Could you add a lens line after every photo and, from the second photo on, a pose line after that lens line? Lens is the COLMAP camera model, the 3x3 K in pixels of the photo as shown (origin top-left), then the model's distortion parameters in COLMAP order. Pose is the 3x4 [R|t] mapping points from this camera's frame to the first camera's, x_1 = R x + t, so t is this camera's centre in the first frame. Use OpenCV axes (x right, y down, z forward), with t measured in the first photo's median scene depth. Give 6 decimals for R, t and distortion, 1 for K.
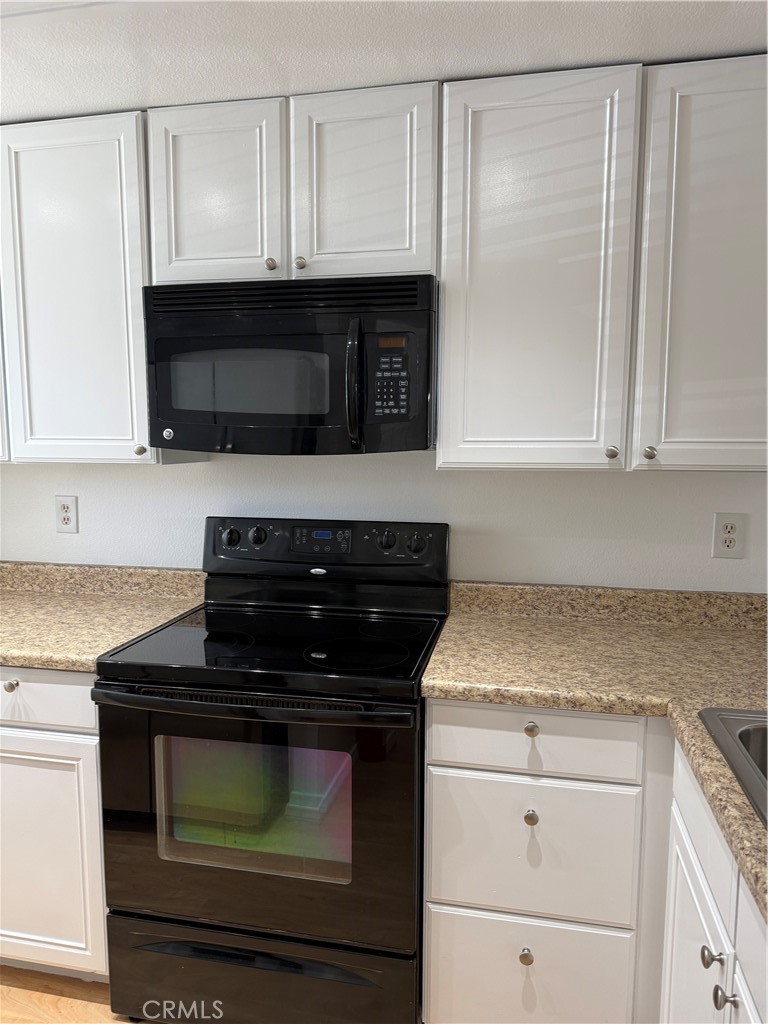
lens RADIAL K [[712.9, 0, 383.7], [0, 712.9, 513.4], [0, 0, 1]] dist [0.011311, -0.022087]
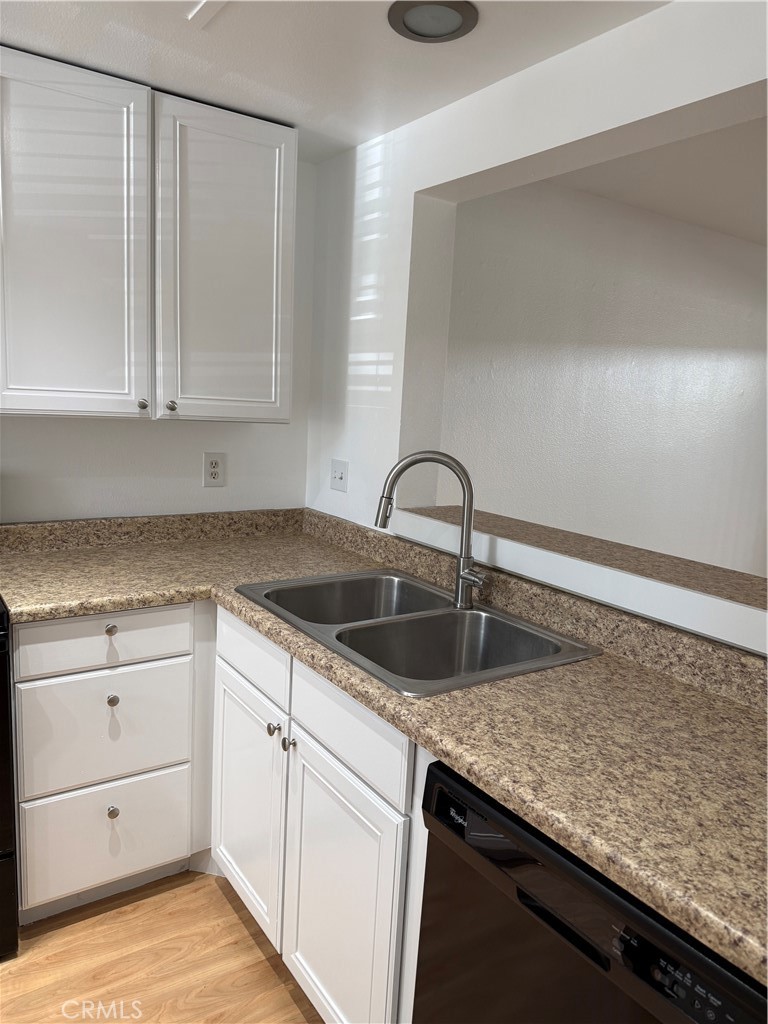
lens RADIAL K [[691.1, 0, 387.9], [0, 691.1, 525.8], [0, 0, 1]] dist [0.002806, -0.042560]
pose [[0.682284, -0.101317, 0.724033, -0.291332], [0.032193, 0.993554, 0.108695, 0.007543], [-0.730378, -0.050852, 0.681148, -0.145261]]
